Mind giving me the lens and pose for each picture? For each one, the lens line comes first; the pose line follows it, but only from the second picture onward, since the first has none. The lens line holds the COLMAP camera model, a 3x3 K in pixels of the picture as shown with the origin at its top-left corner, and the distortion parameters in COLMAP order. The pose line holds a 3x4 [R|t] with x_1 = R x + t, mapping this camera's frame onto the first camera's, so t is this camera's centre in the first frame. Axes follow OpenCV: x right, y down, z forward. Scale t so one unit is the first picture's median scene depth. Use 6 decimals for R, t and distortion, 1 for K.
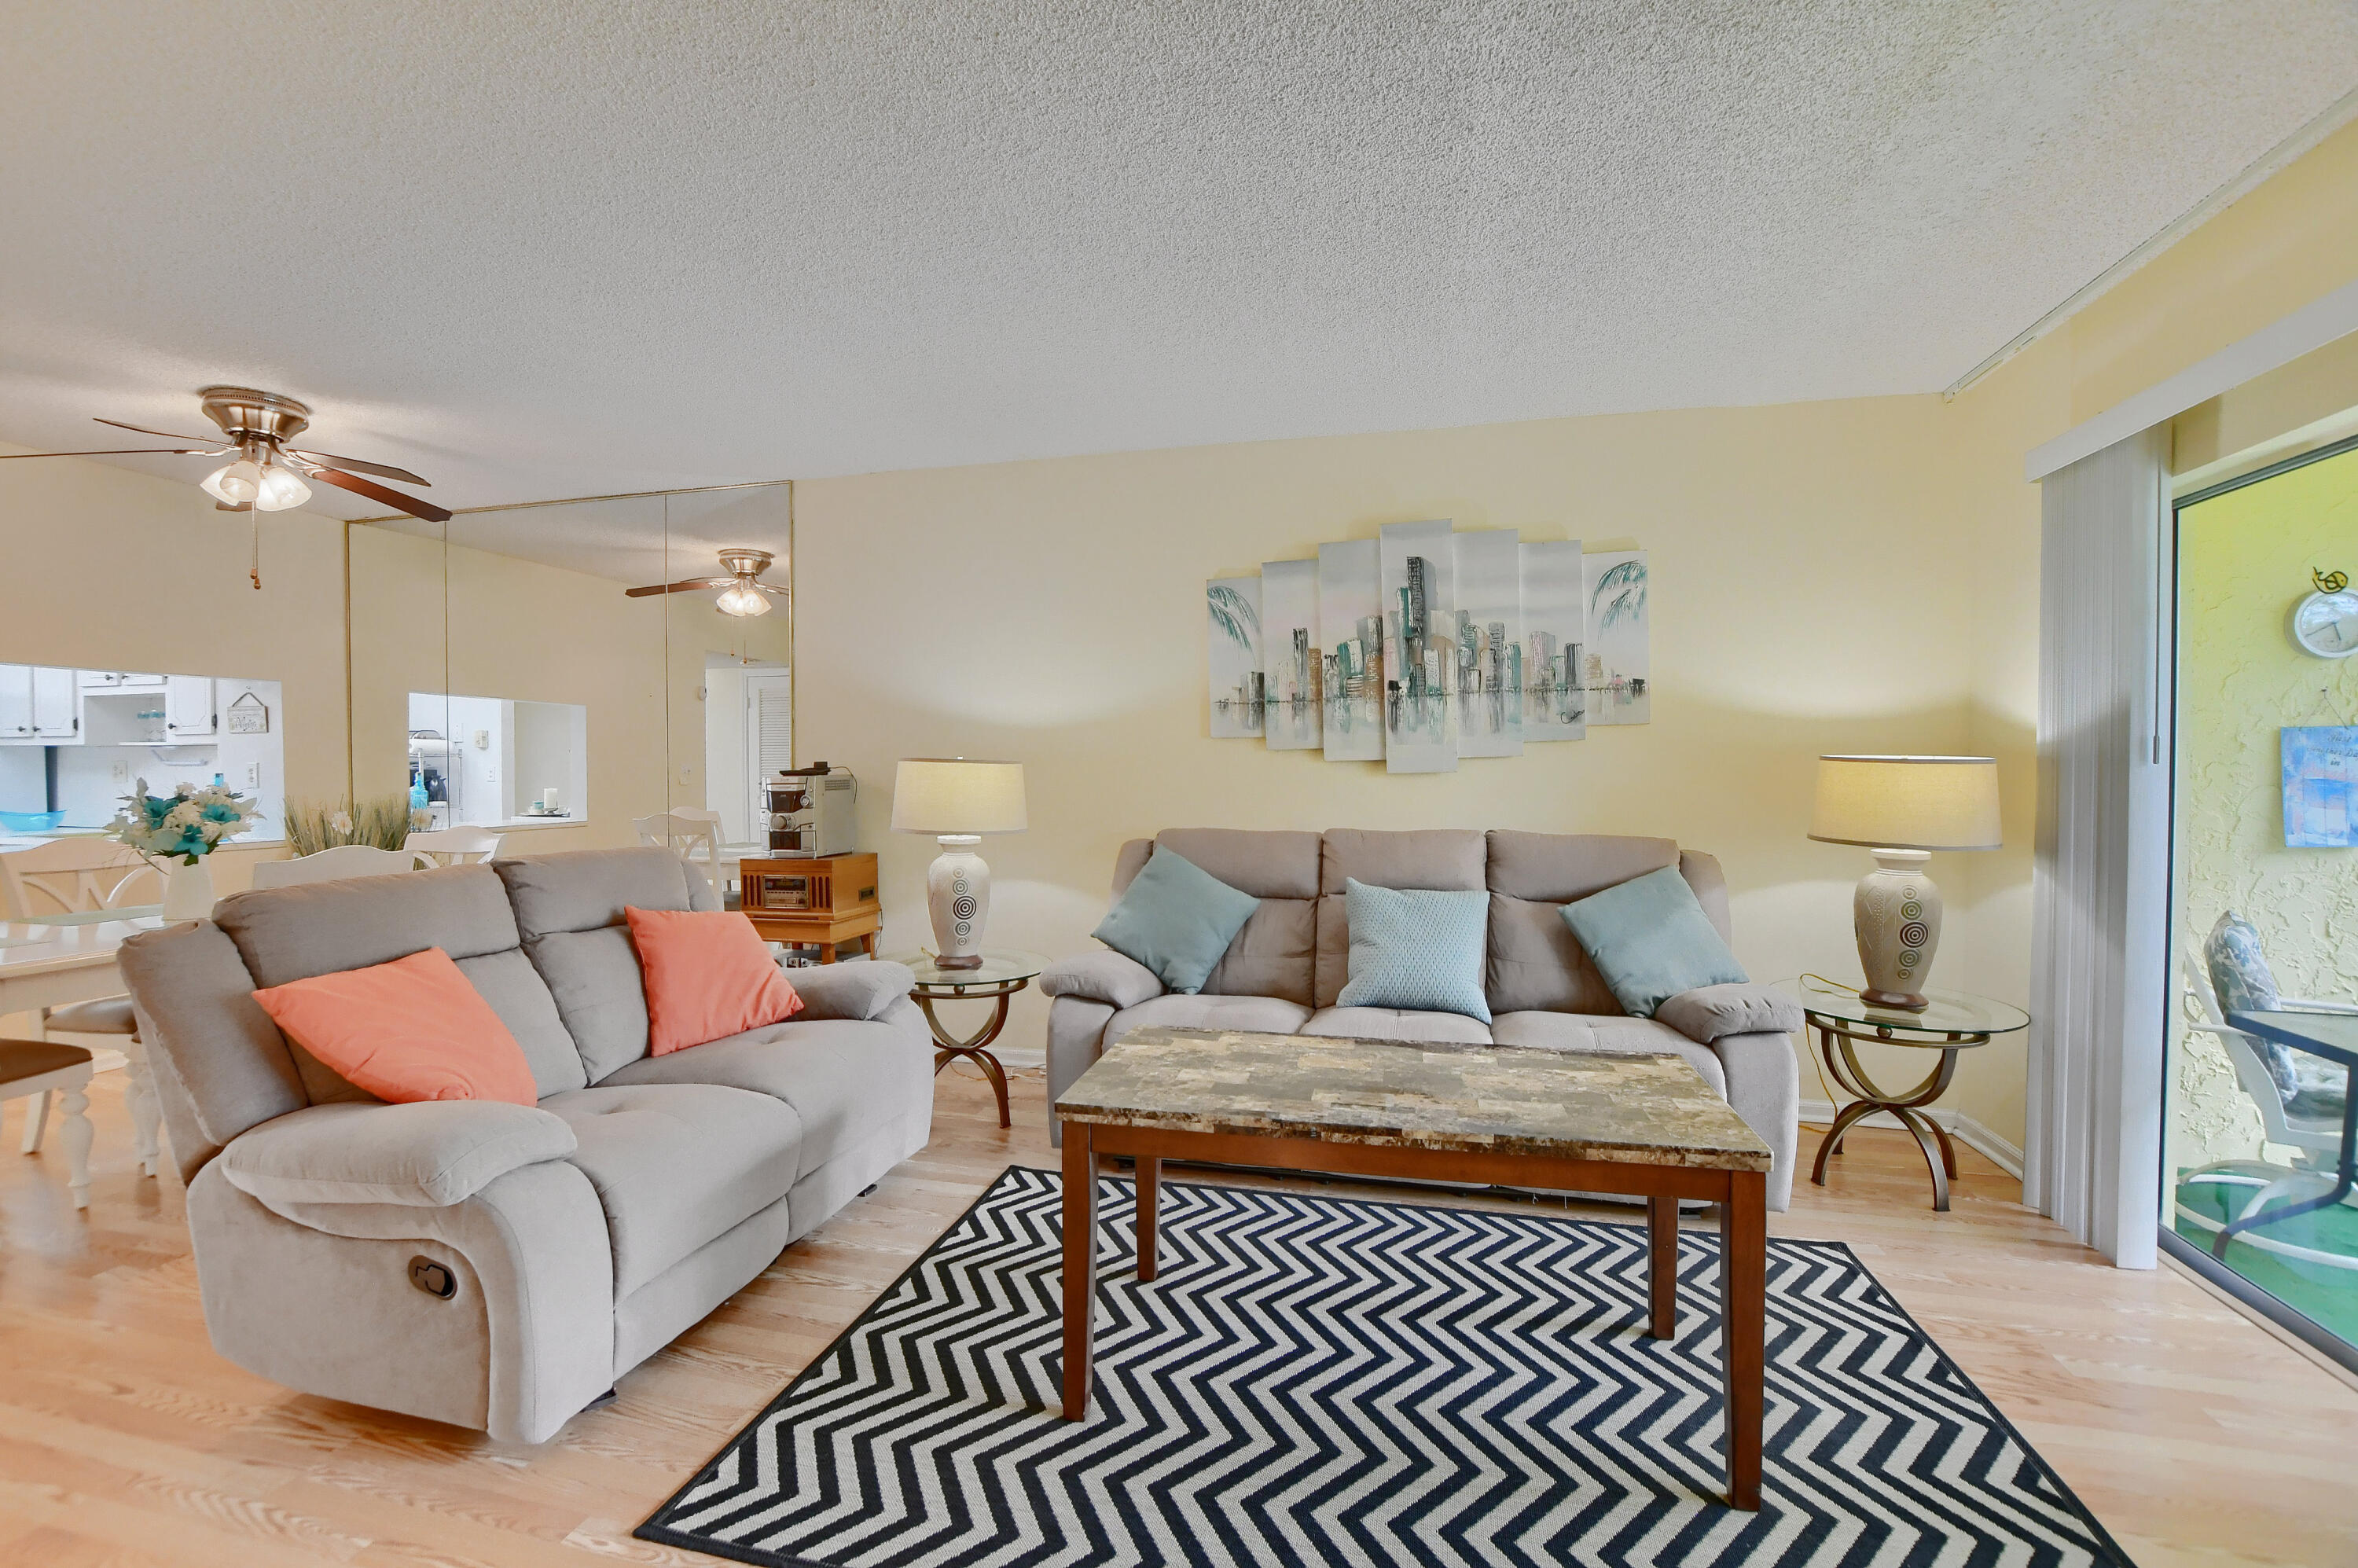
lens RADIAL K [[1053.8, 0, 1171.0], [0, 1053.8, 781.7], [0, 0, 1]] dist [-0.026655, -0.000259]
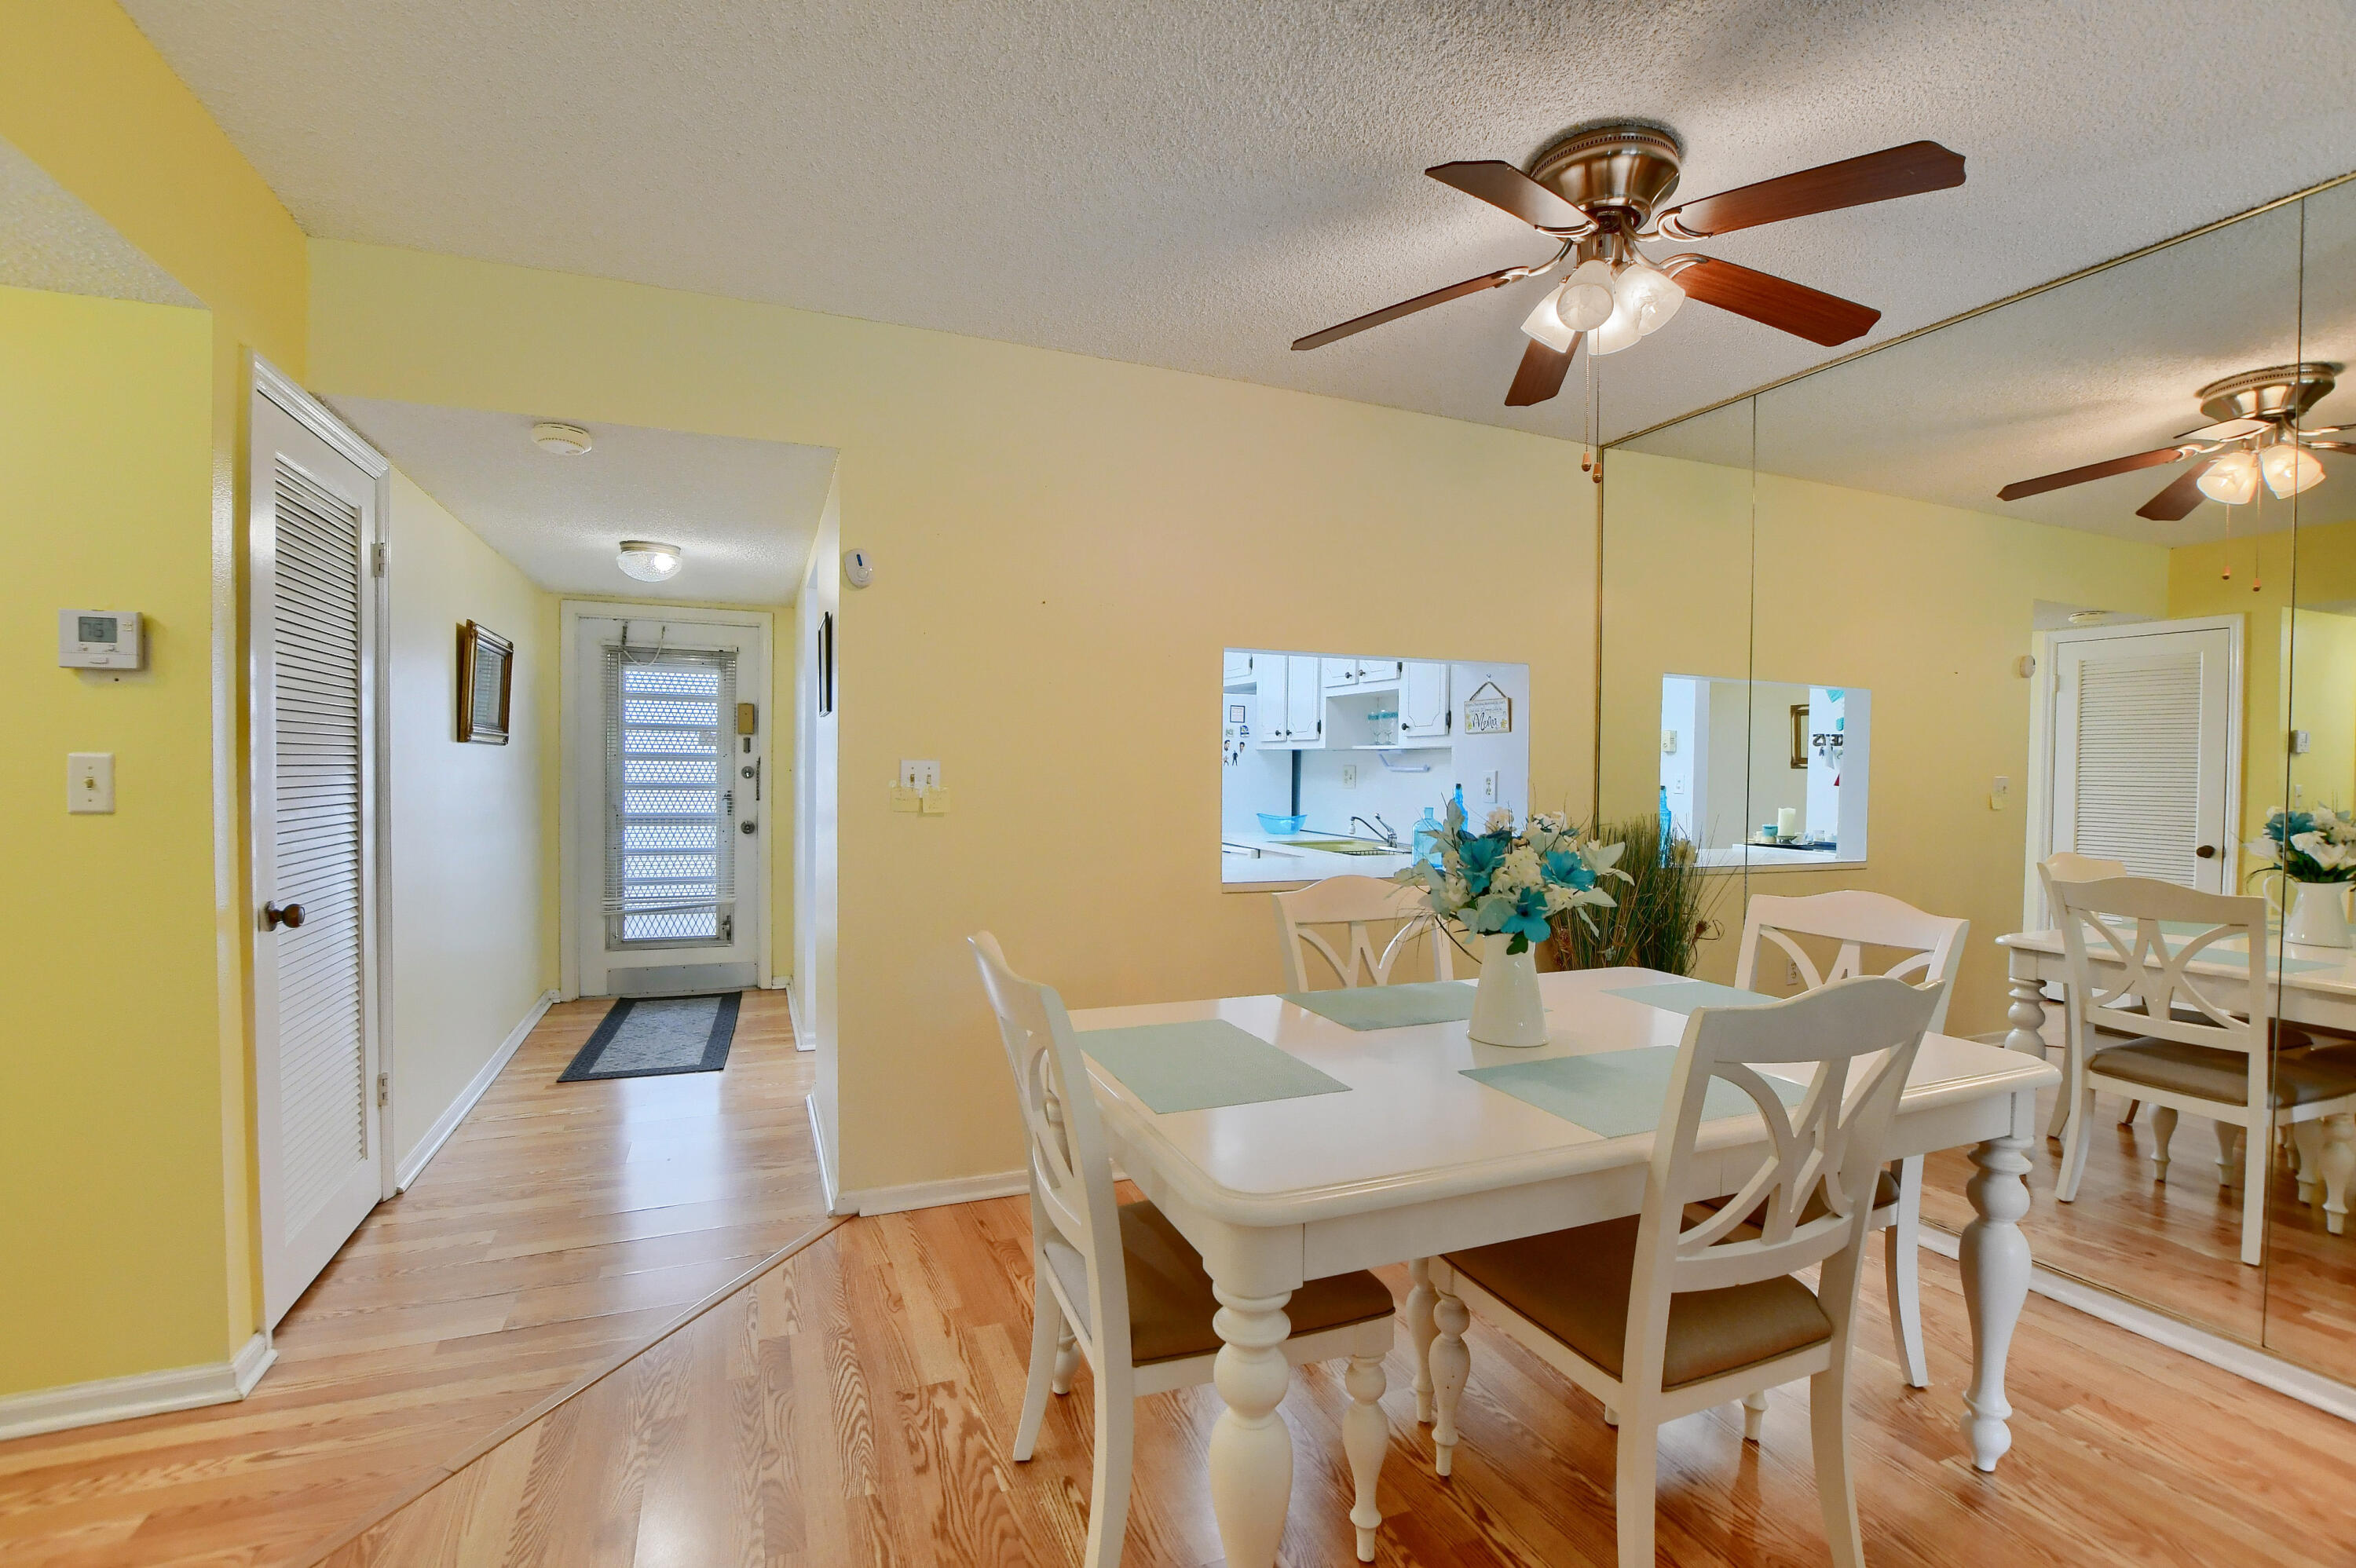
lens RADIAL K [[1046.2, 0, 1169.8], [0, 1046.2, 788.1], [0, 0, 1]] dist [-0.029587, 0.000237]
pose [[0.597263, 0.024912, -0.801658, -0.522545], [-0.023848, 0.999627, 0.013297, -0.012512], [0.801691, 0.011176, 0.597635, 0.428388]]
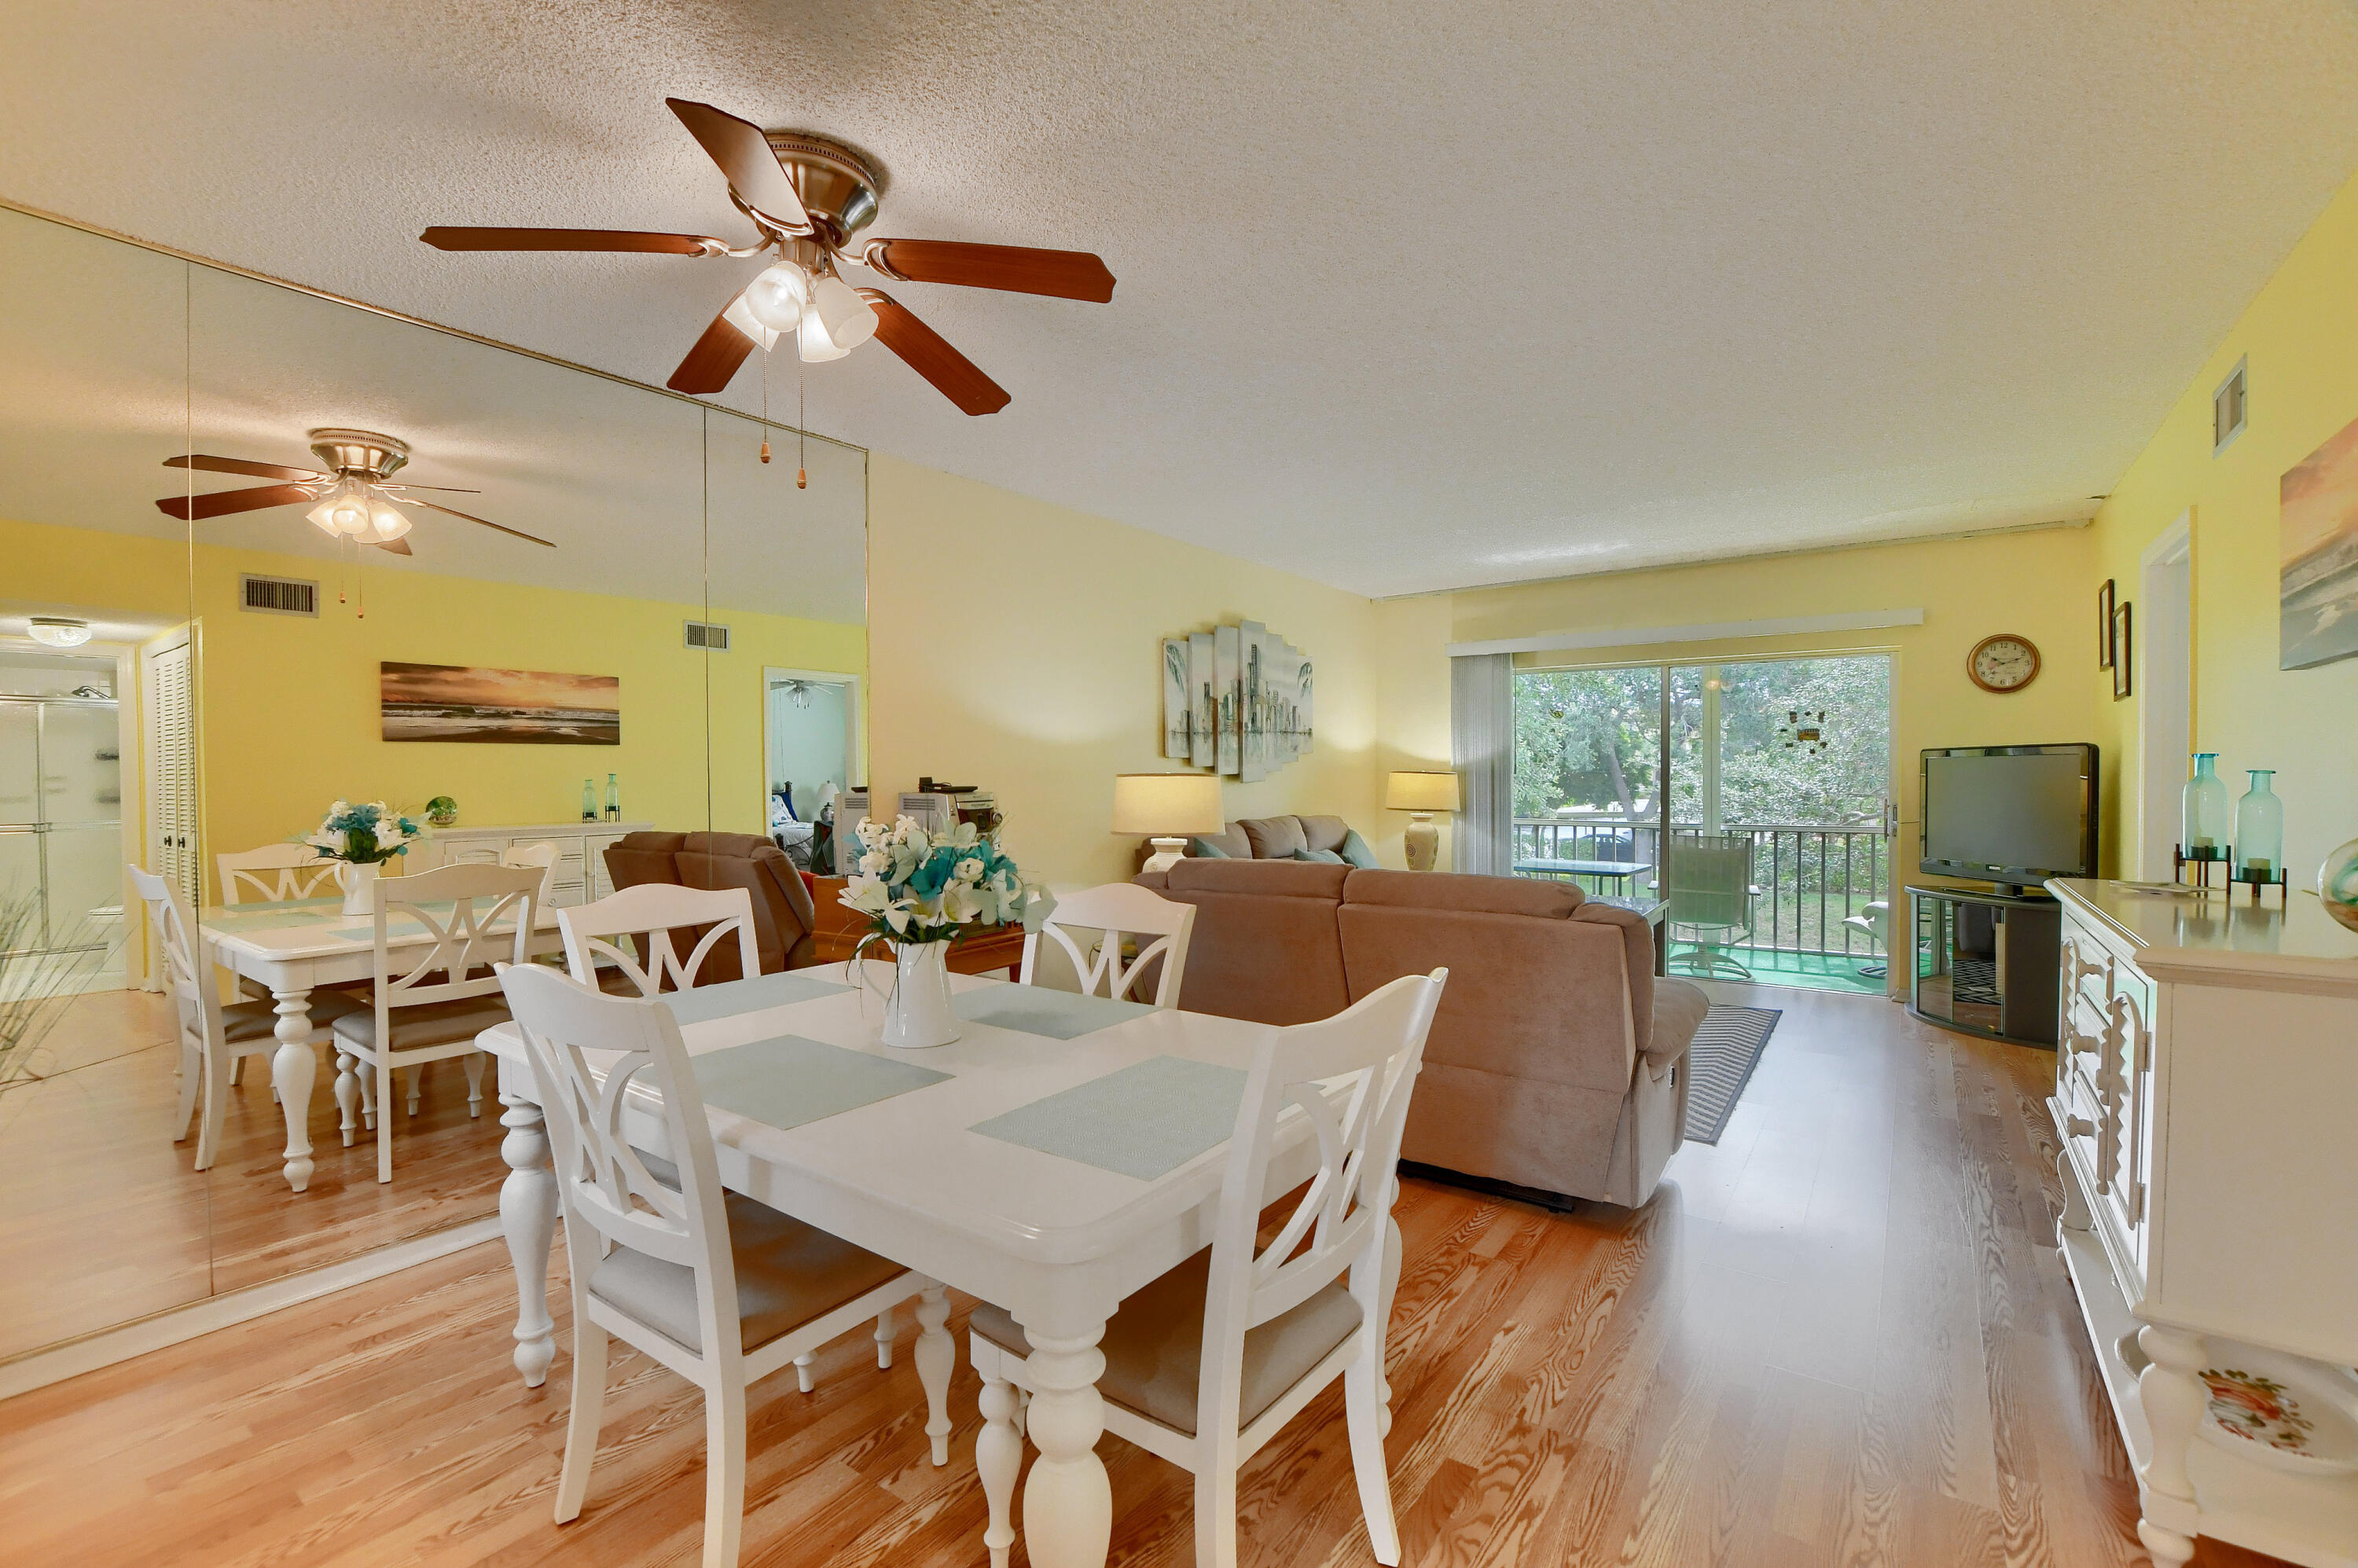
lens RADIAL K [[1047.2, 0, 1170.8], [0, 1047.2, 788.1], [0, 0, 1]] dist [-0.029587, 0.000237]
pose [[0.363442, -0.016969, 0.931462, -1.260395], [0.019776, 0.999749, 0.010497, -0.017812], [-0.931407, 0.014606, 0.363687, 0.545402]]
